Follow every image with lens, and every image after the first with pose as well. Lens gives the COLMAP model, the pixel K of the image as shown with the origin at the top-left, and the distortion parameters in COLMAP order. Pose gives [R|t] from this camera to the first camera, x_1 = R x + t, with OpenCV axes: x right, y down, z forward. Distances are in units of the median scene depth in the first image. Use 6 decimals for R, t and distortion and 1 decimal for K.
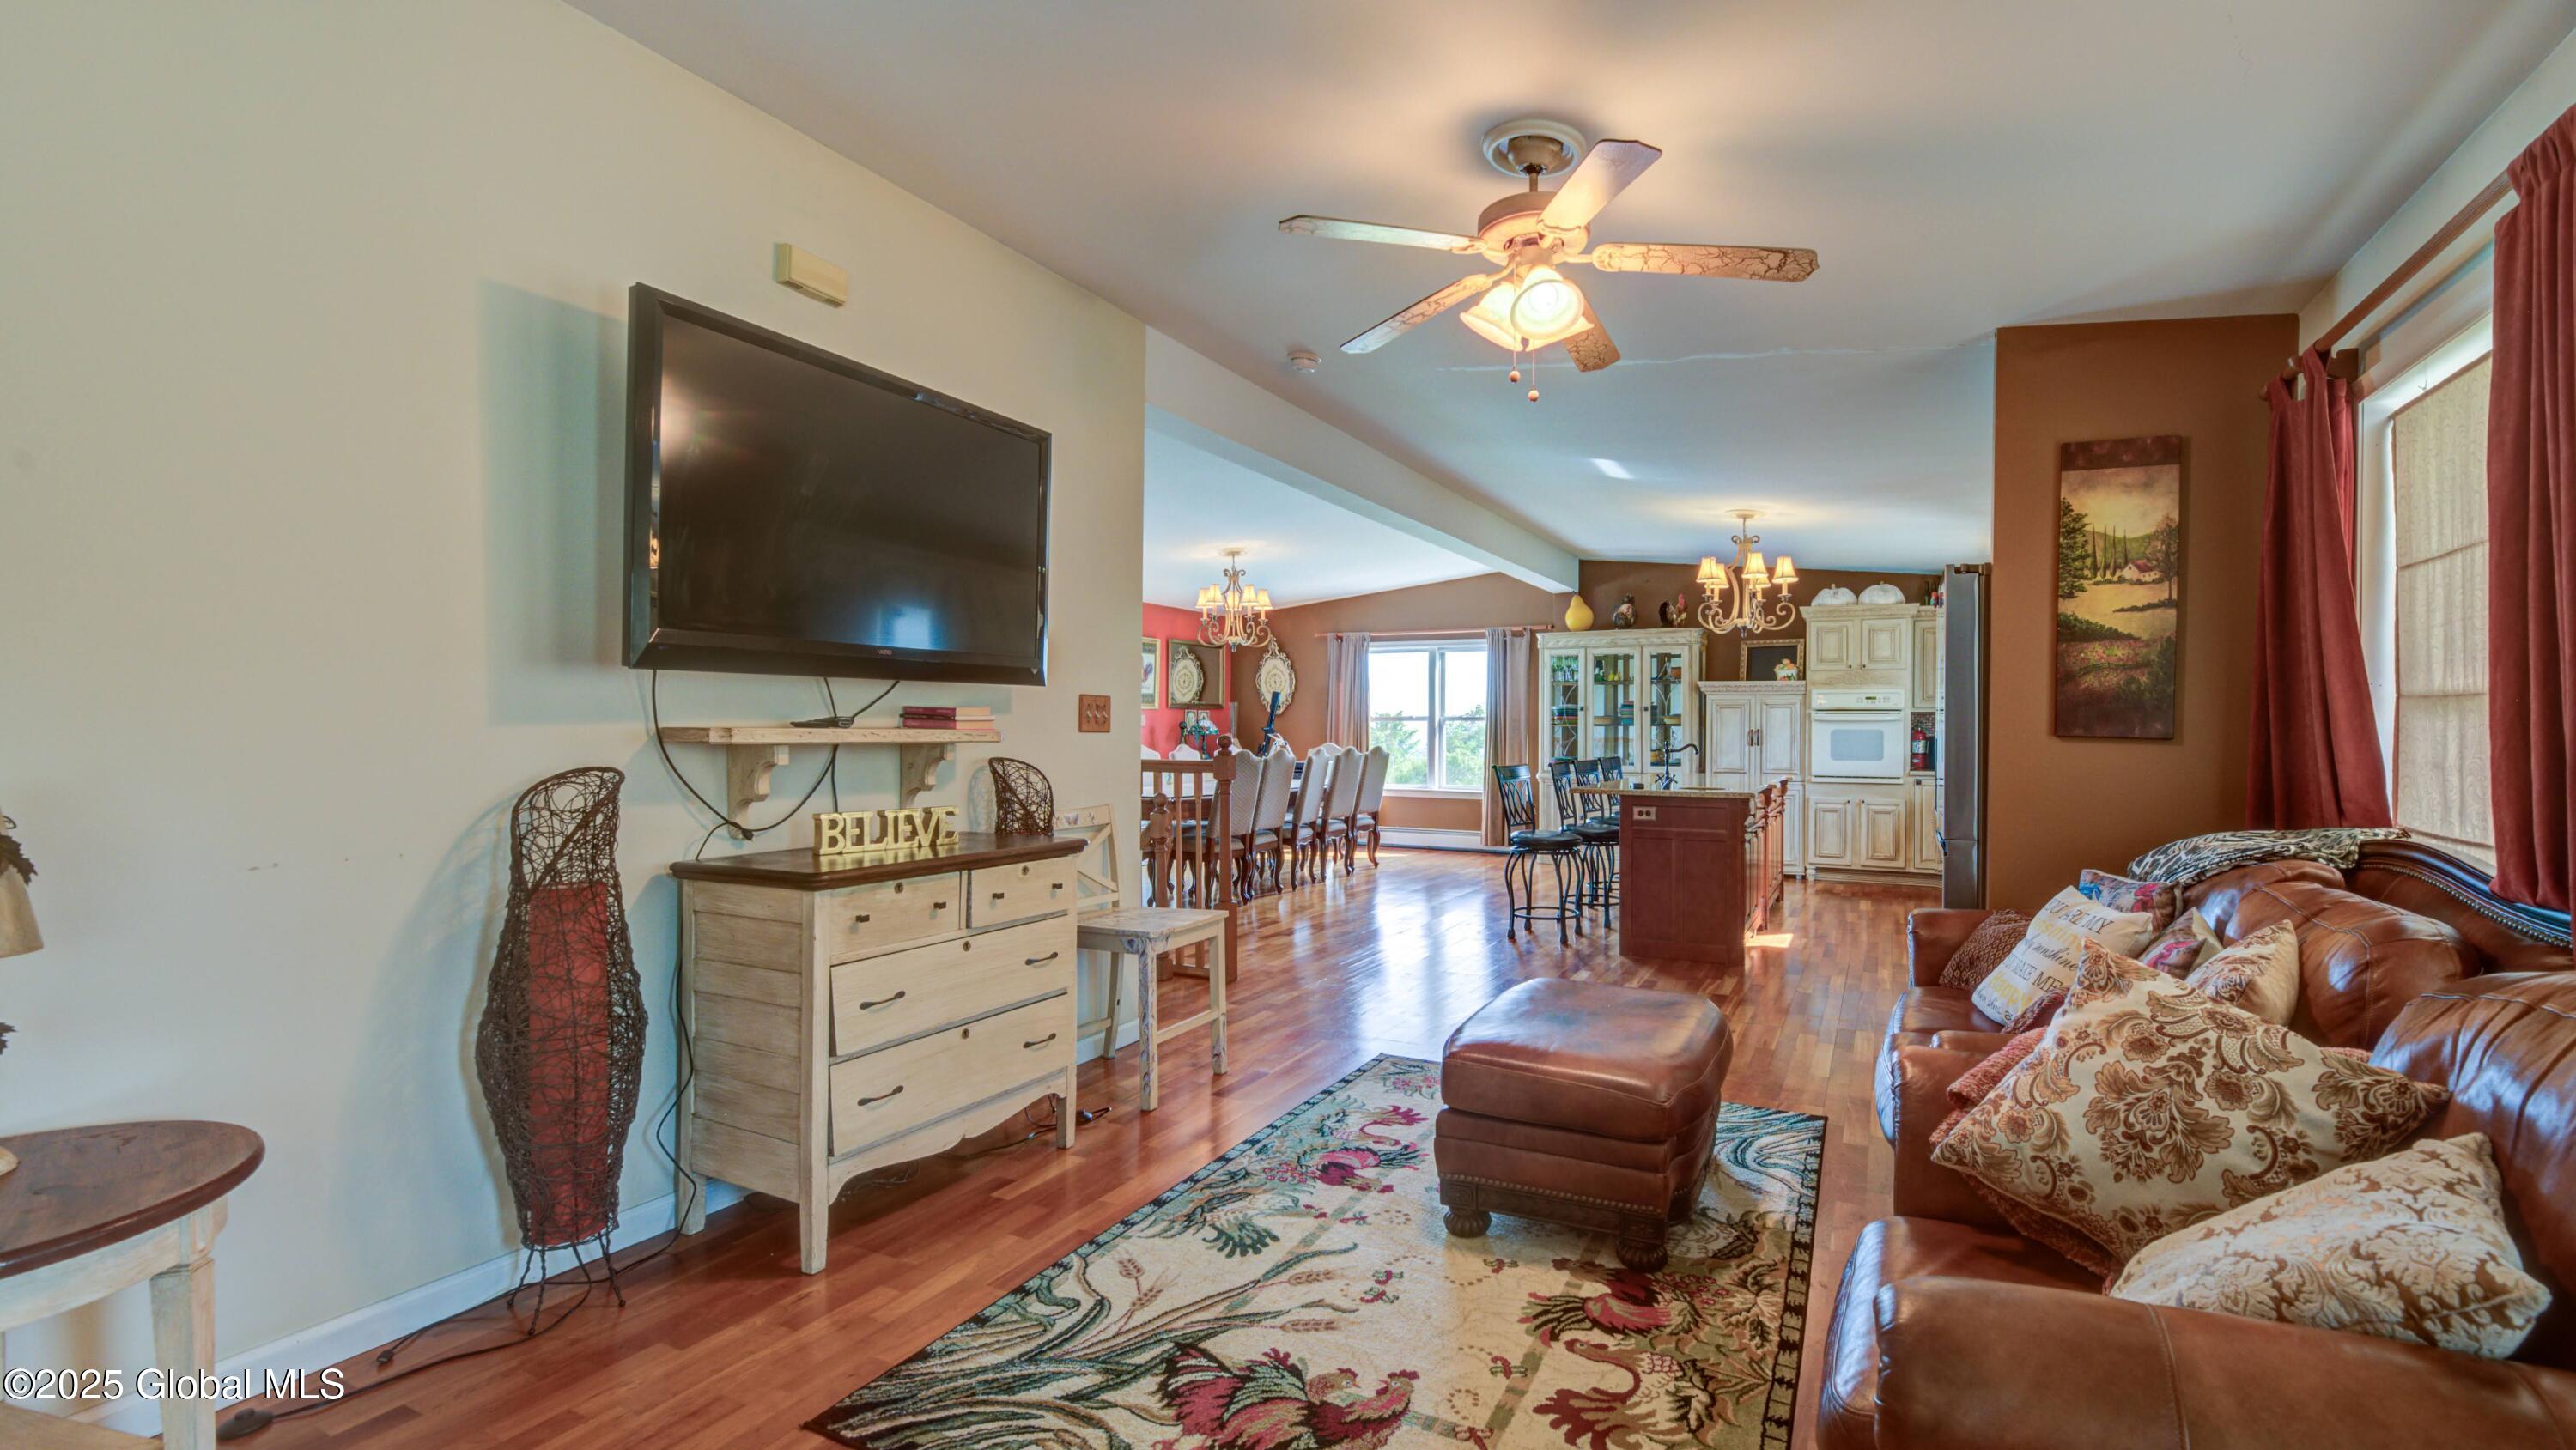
lens RADIAL K [[1051.7, 0, 1385.5], [0, 1051.7, 728.5], [0, 0, 1]] dist [-0.002133, -0.001551]
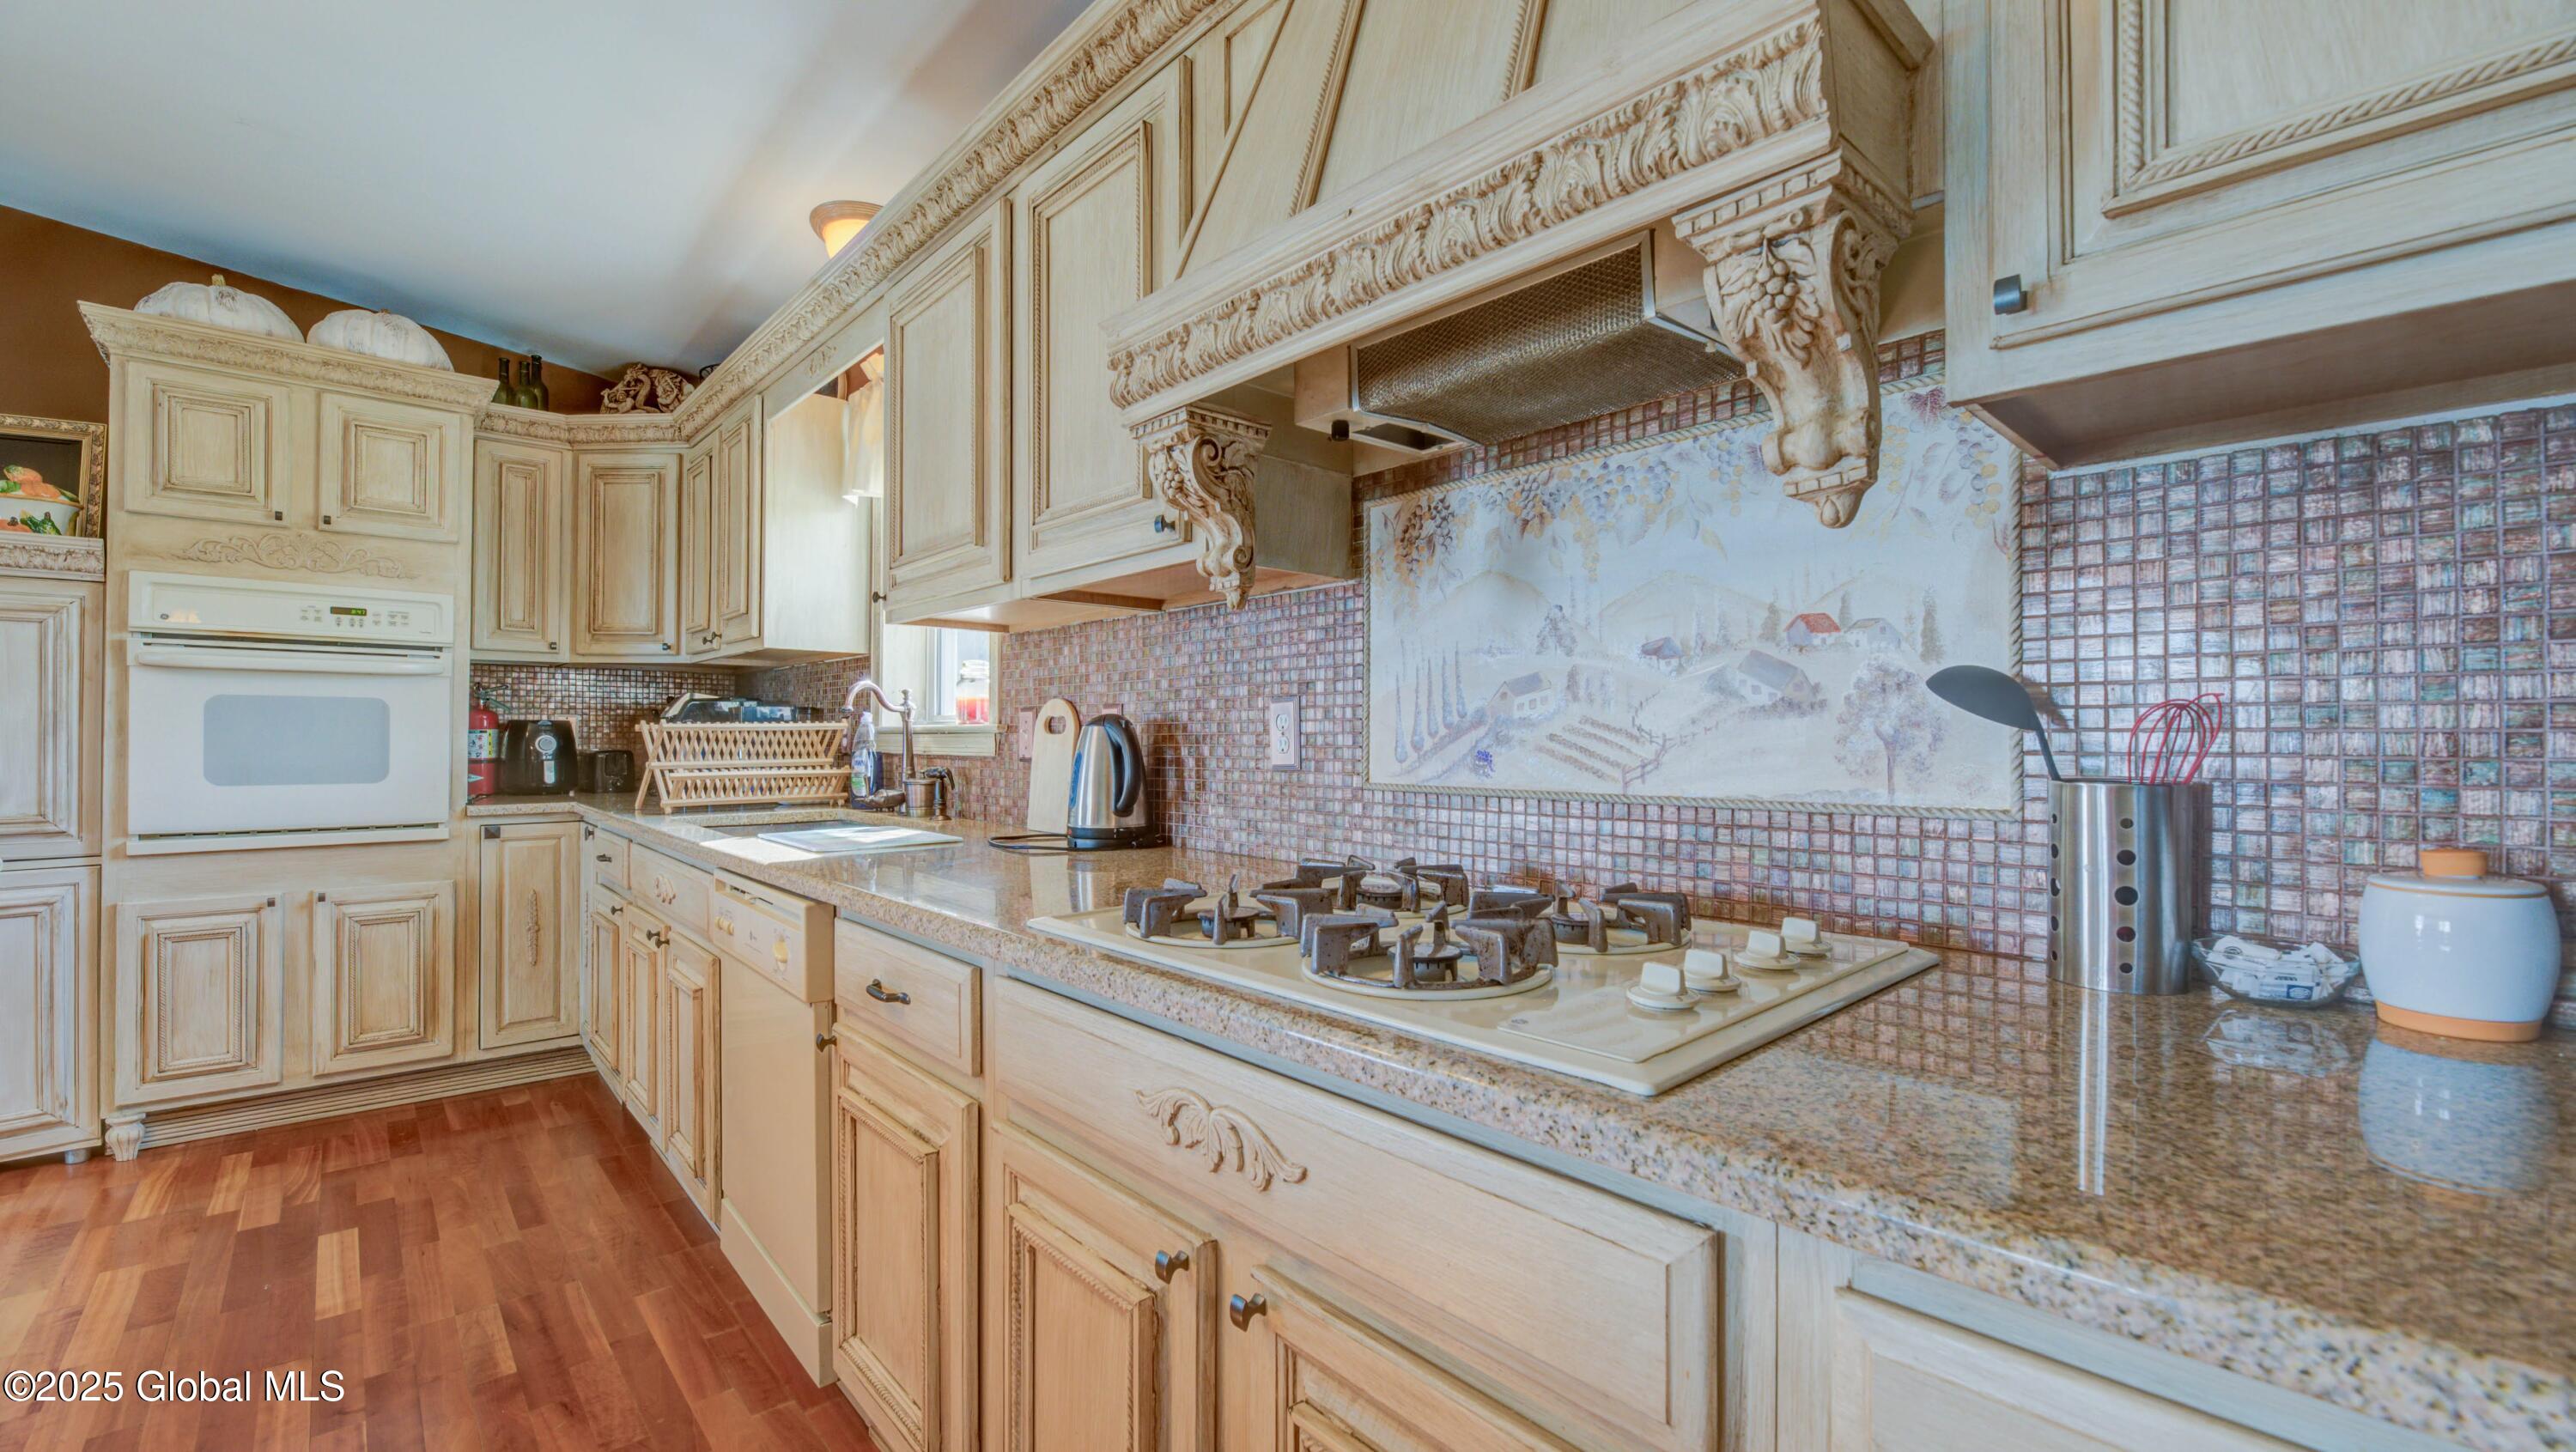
lens RADIAL K [[1058.7, 0, 1279.2], [0, 1058.7, 732.4], [0, 0, 1]] dist [-0.001851, -0.001962]
pose [[0.396206, -0.000009, 0.918162, 0.253416], [-0.005074, 0.999985, 0.002199, 0.010778], [-0.918148, -0.005530, 0.396200, 0.558660]]
